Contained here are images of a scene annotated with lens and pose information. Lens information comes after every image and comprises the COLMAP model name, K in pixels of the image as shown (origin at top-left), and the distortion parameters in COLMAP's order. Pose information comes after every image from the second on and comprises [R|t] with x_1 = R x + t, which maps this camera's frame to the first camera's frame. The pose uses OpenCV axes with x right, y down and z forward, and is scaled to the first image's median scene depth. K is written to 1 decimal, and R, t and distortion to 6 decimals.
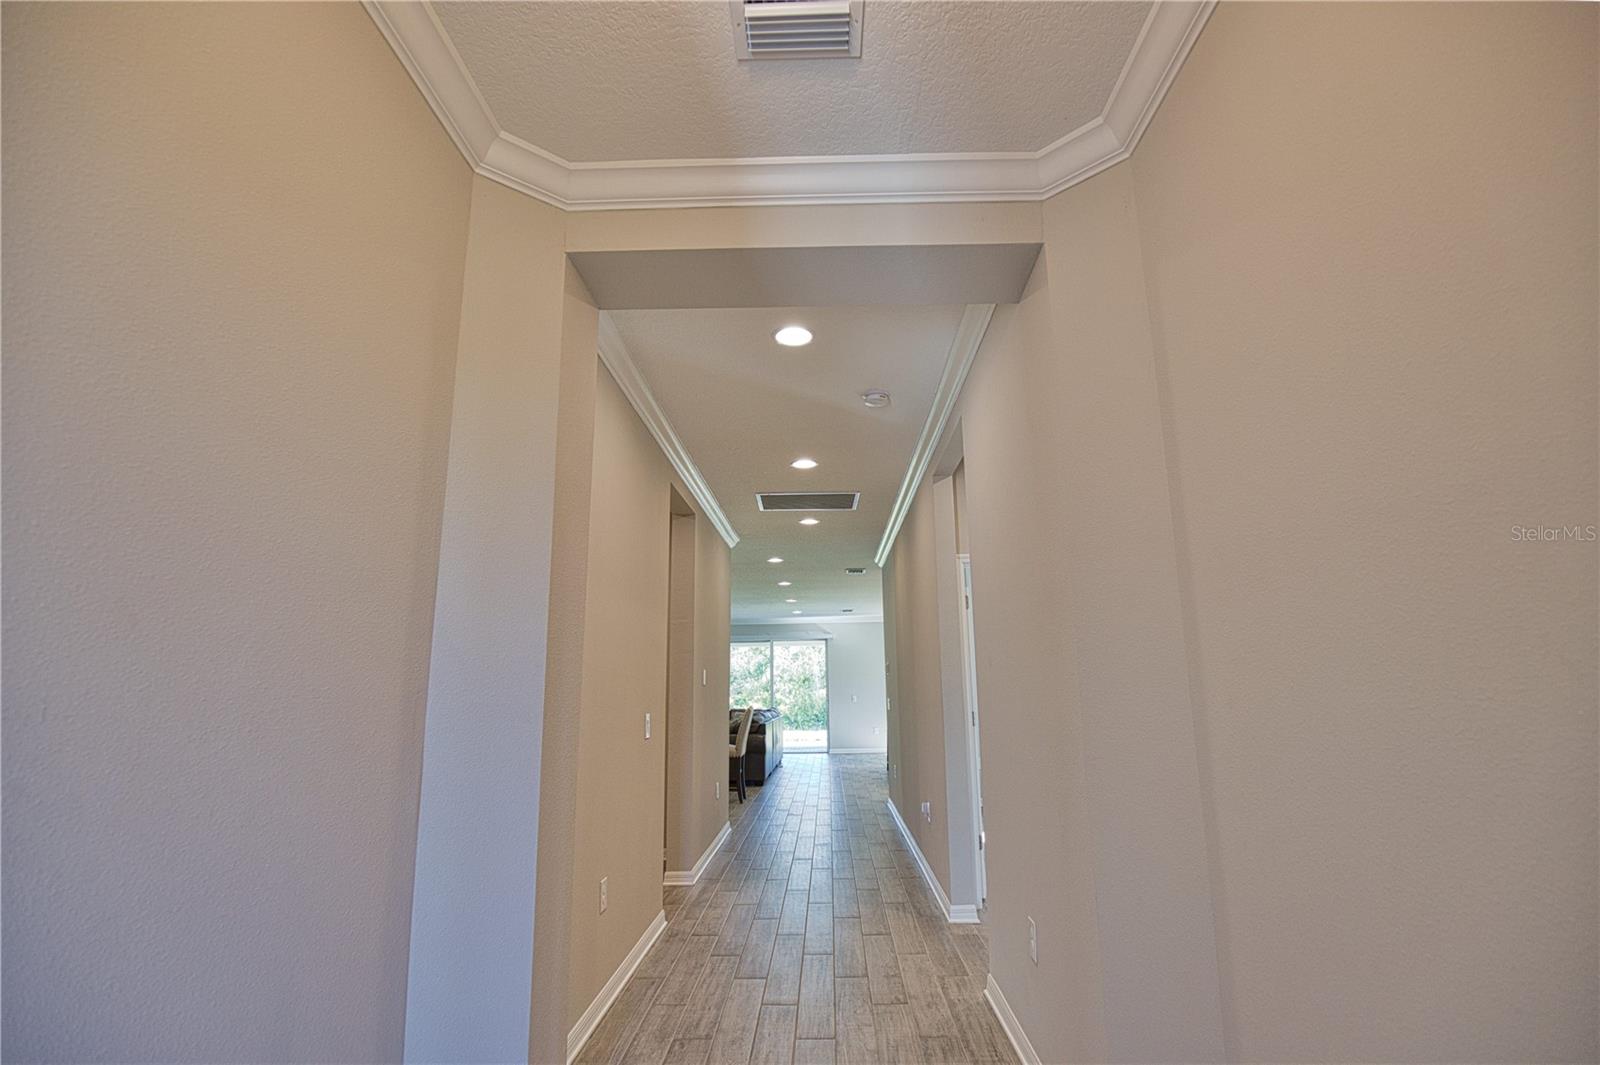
lens RADIAL K [[731.2, 0, 807.8], [0, 731.2, 540.1], [0, 0, 1]] dist [-0.036929, 0.007396]
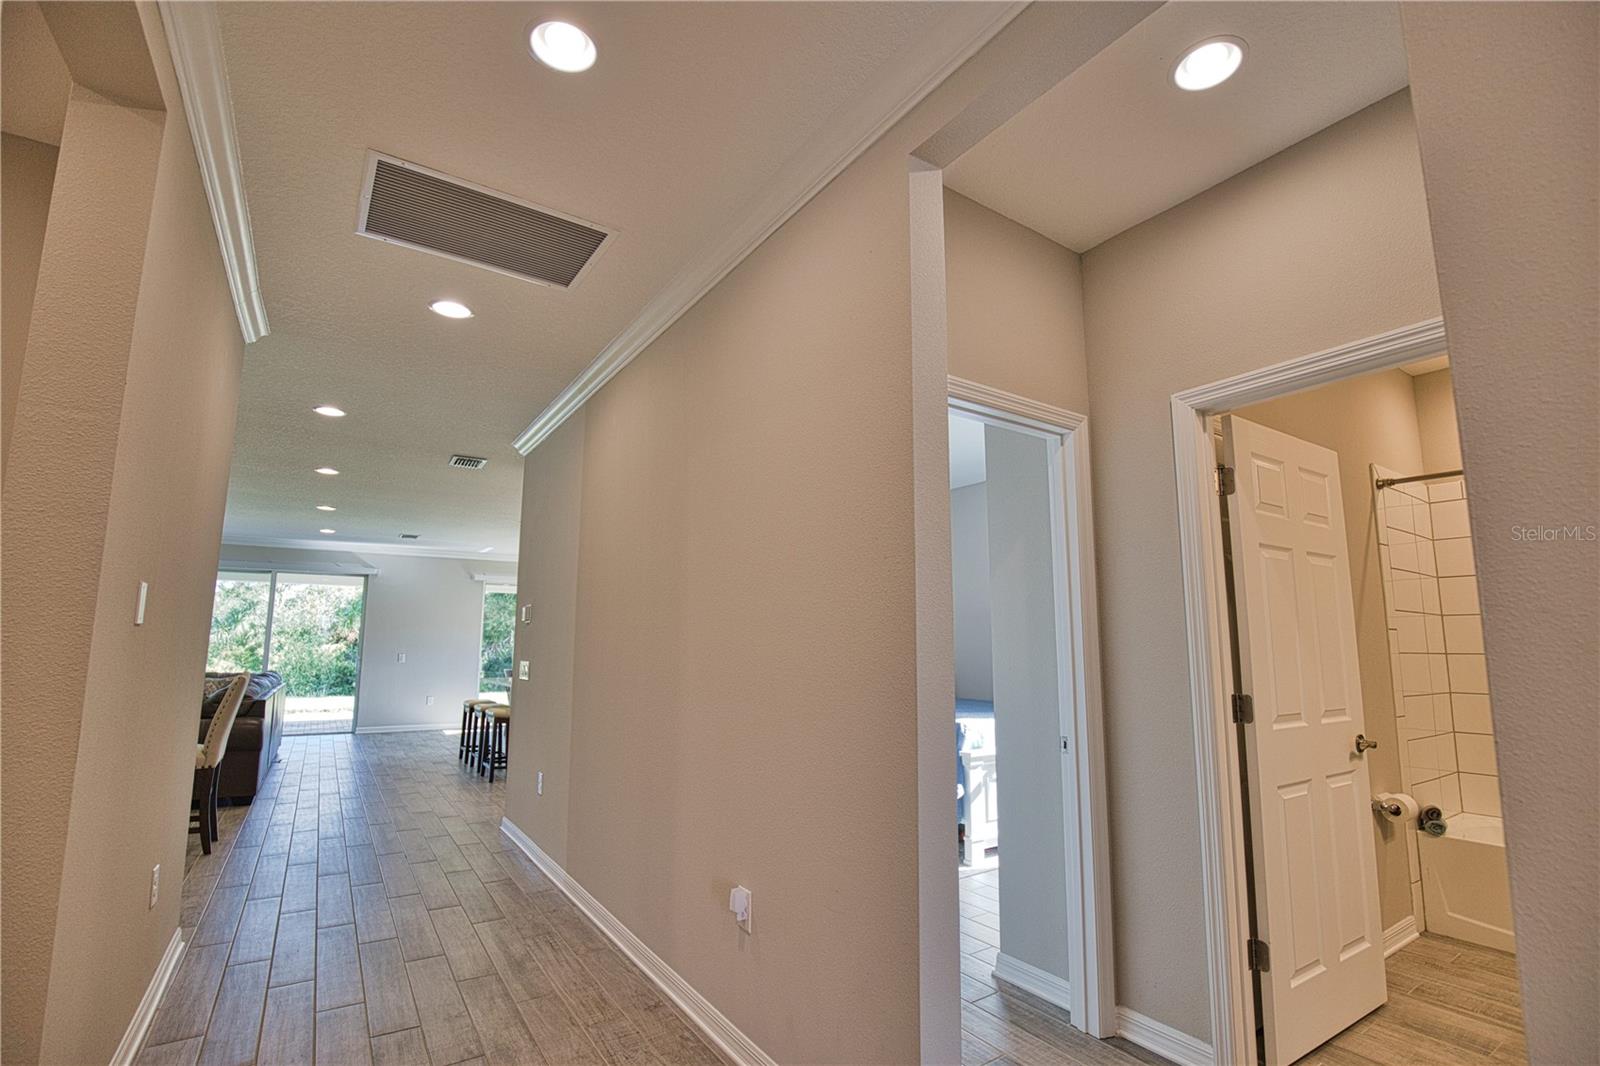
lens RADIAL K [[731.2, 0, 807.8], [0, 731.2, 540.6], [0, 0, 1]] dist [-0.036929, 0.007396]
pose [[0.817882, 0.100482, 0.566545, -0.026987], [-0.129978, 0.991447, 0.011799, 0.039501], [-0.560513, -0.083288, 0.823947, 0.187989]]
